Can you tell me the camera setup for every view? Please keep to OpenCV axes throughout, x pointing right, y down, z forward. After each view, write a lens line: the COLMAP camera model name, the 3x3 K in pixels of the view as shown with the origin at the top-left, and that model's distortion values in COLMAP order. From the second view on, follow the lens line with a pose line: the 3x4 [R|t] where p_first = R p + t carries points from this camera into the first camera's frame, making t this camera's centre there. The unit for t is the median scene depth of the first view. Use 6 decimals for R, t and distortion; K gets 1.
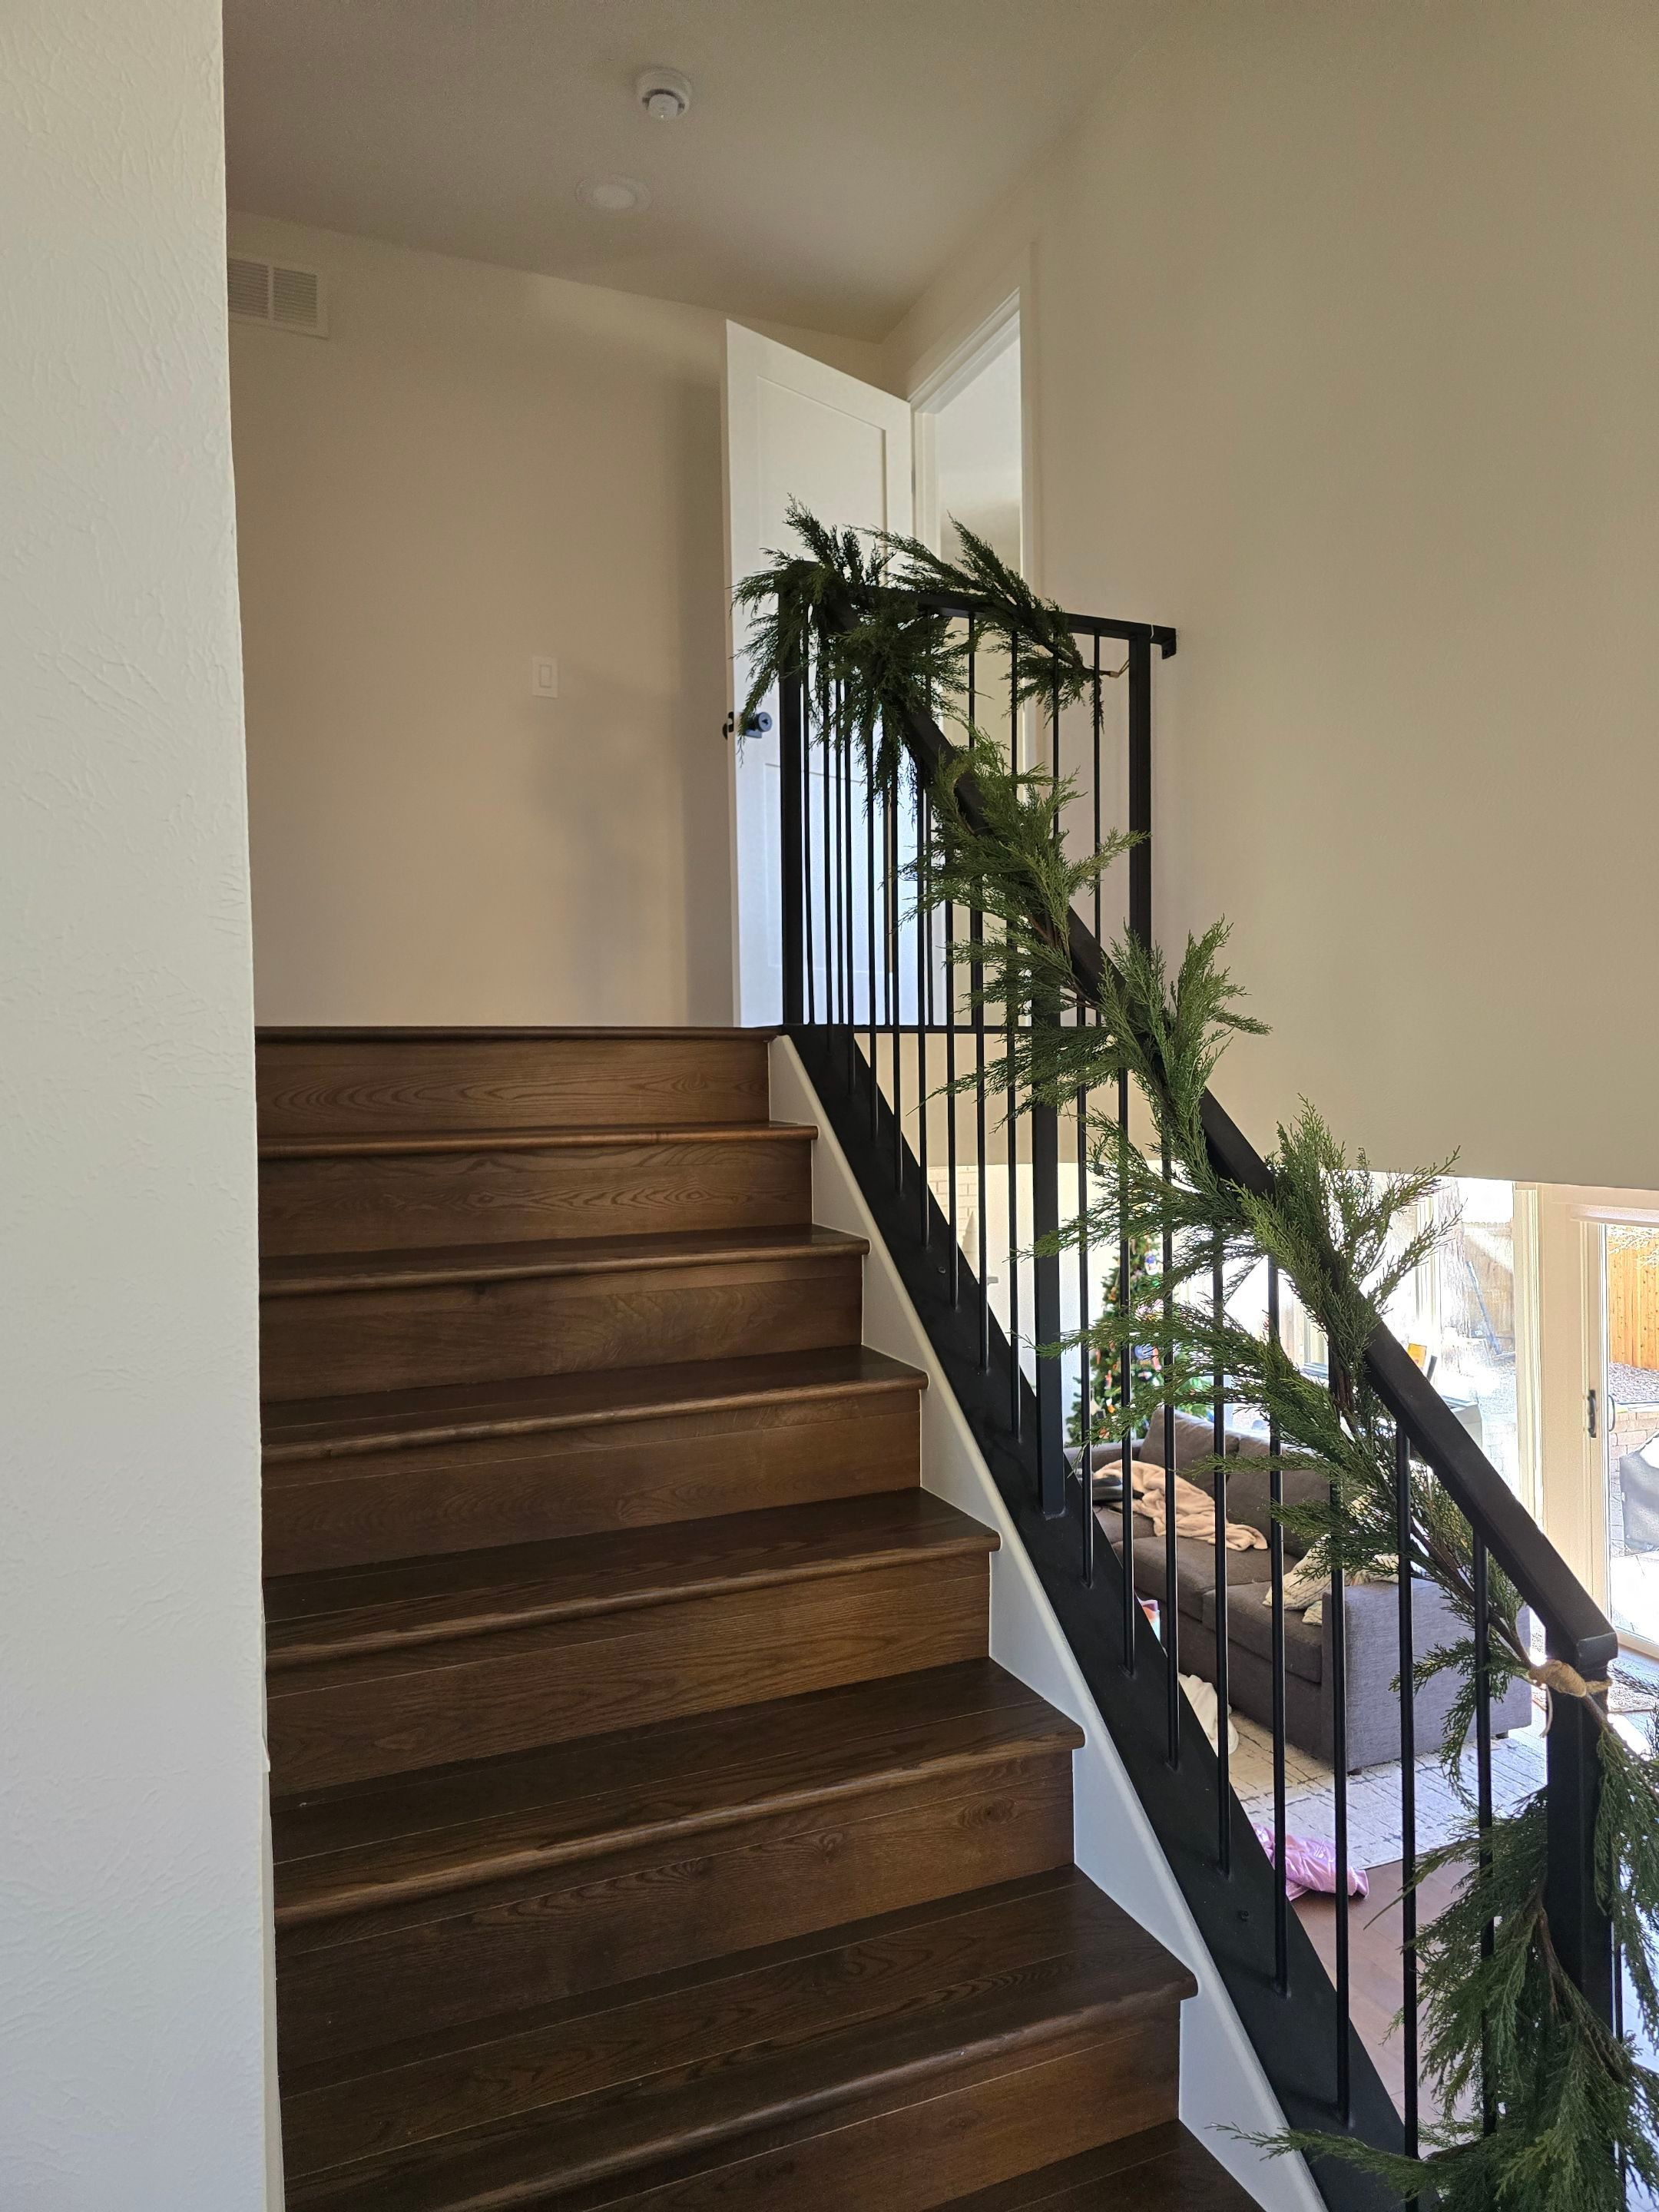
lens RADIAL K [[1506.3, 0, 843.5], [0, 1506.3, 1102.3], [0, 0, 1]] dist [0.045894, -0.013171]
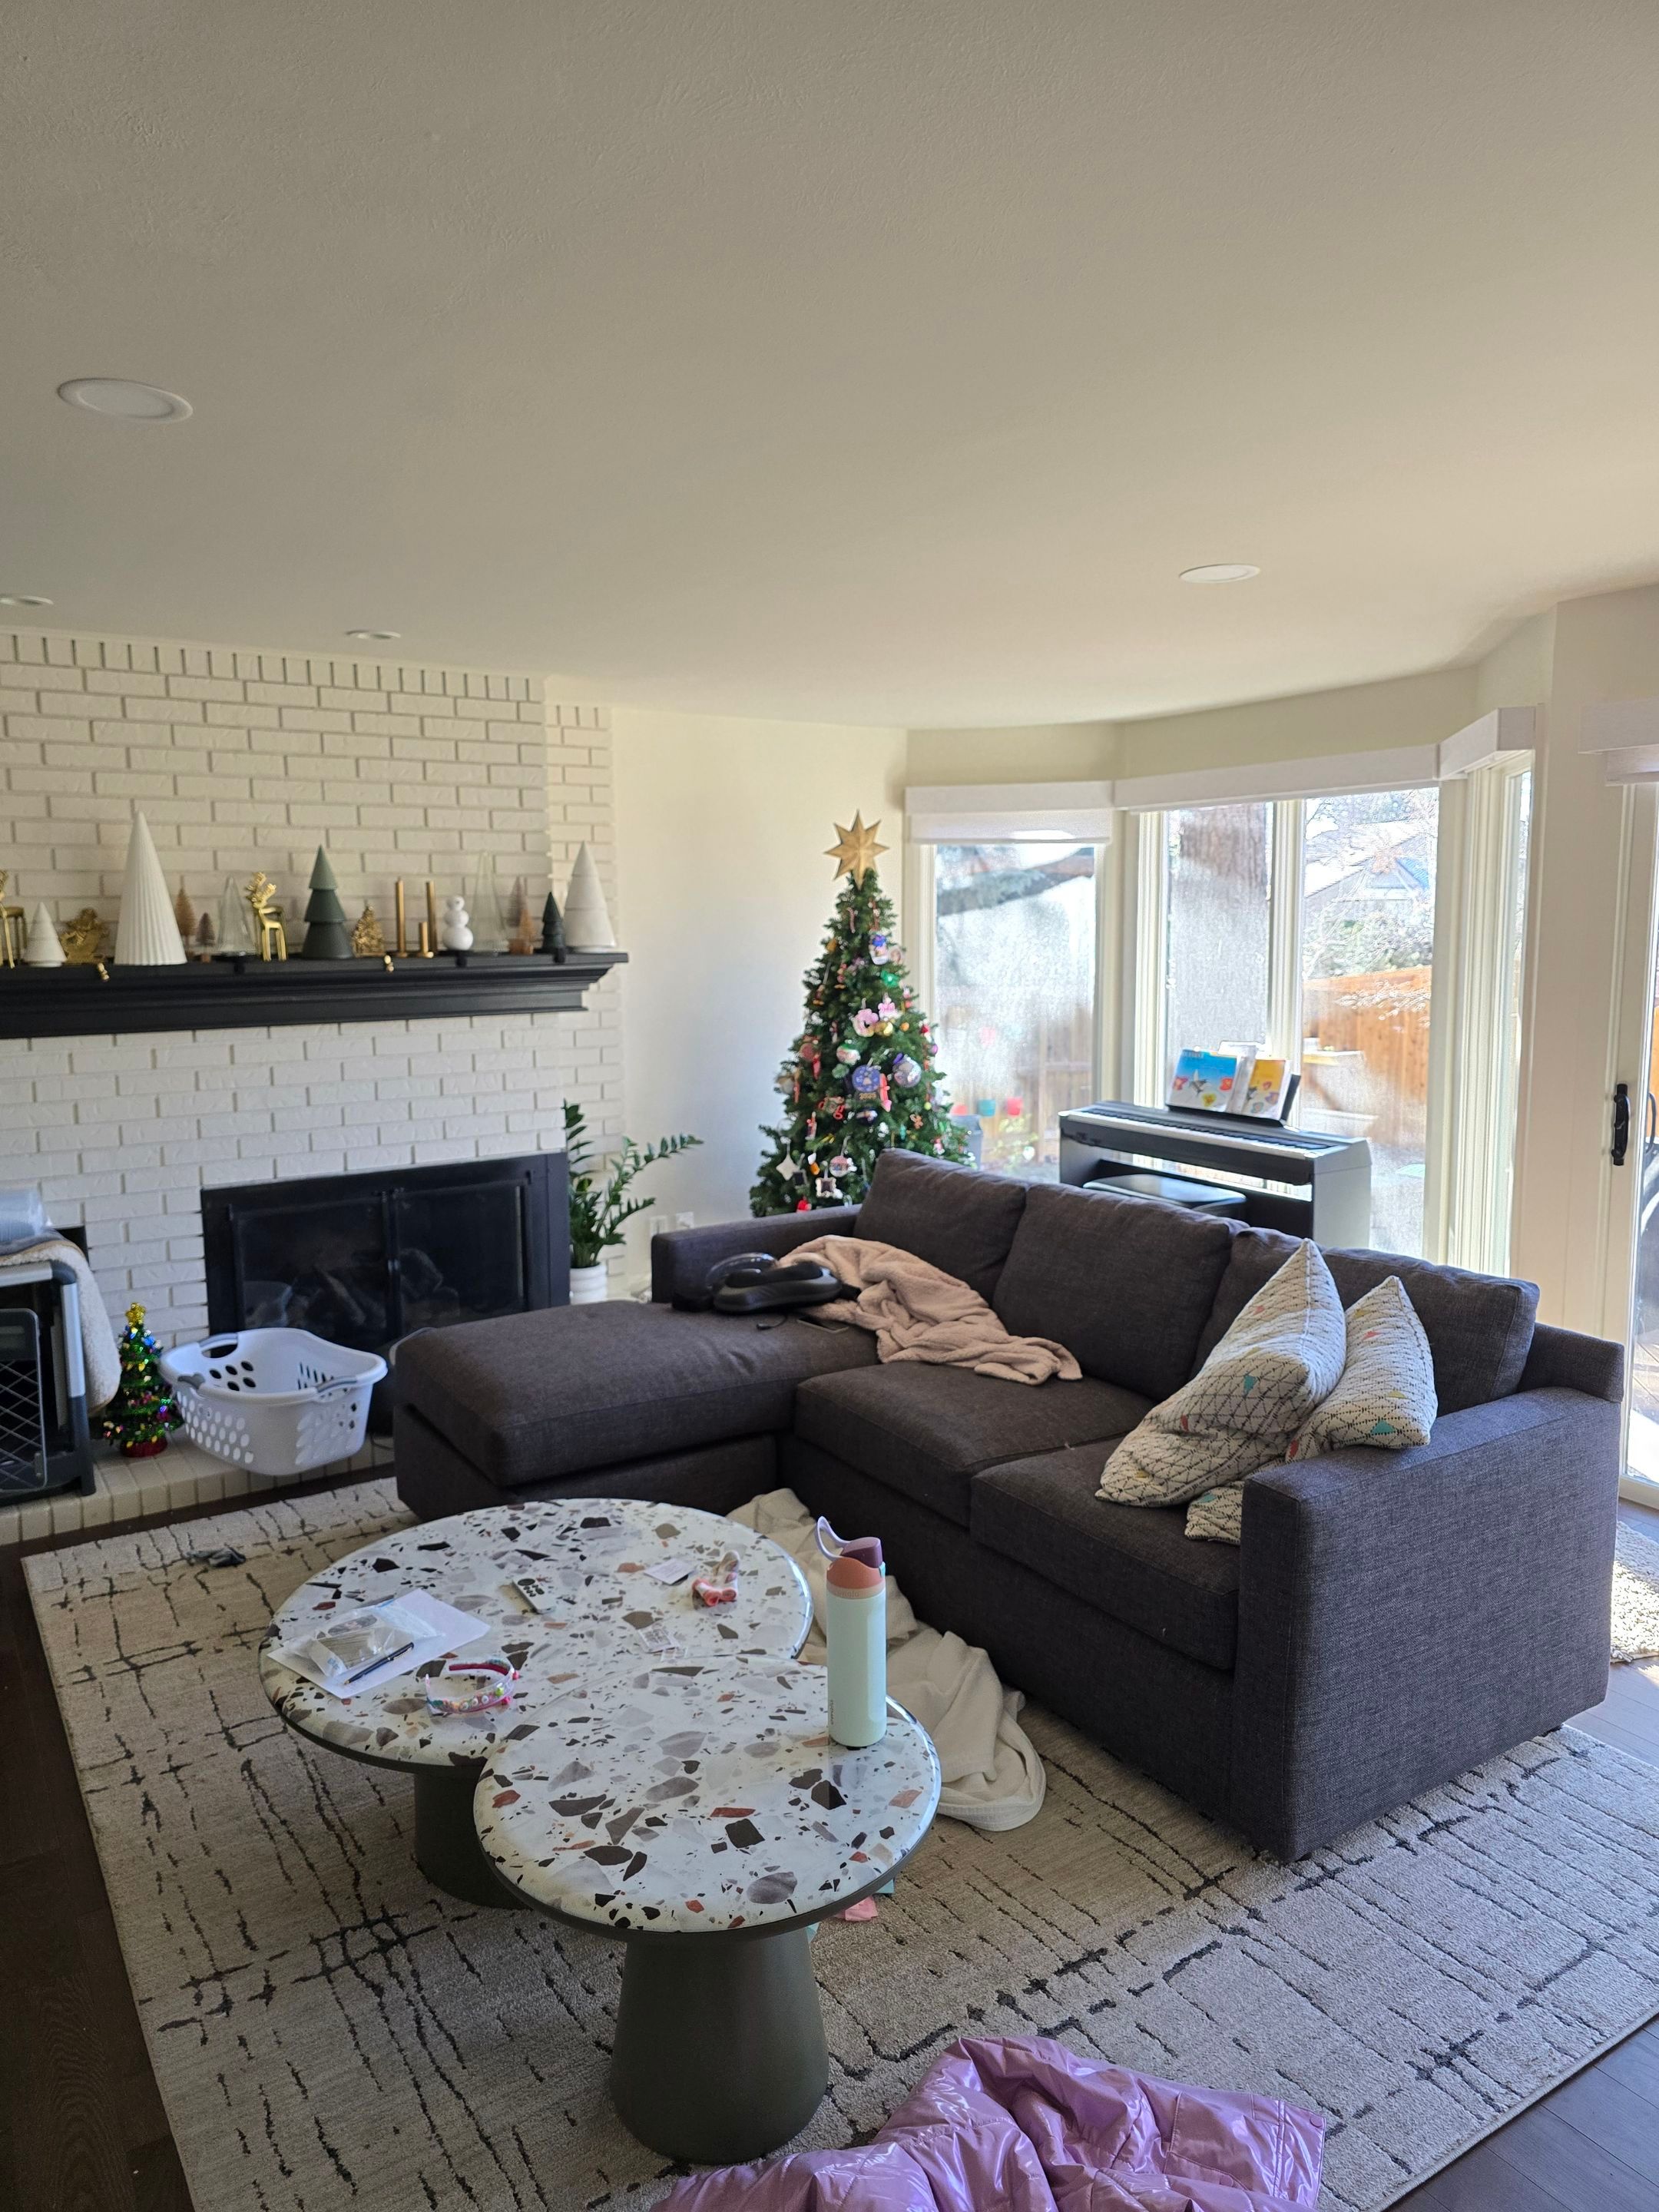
lens RADIAL K [[1506.3, 0, 824.2], [0, 1506.3, 1107.1], [0, 0, 1]] dist [0.045894, -0.013171]
pose [[0.986680, -0.015807, 0.161902, 0.097813], [-0.002923, 0.993384, 0.114799, 0.129690], [-0.162646, -0.113743, 0.980107, 0.472677]]
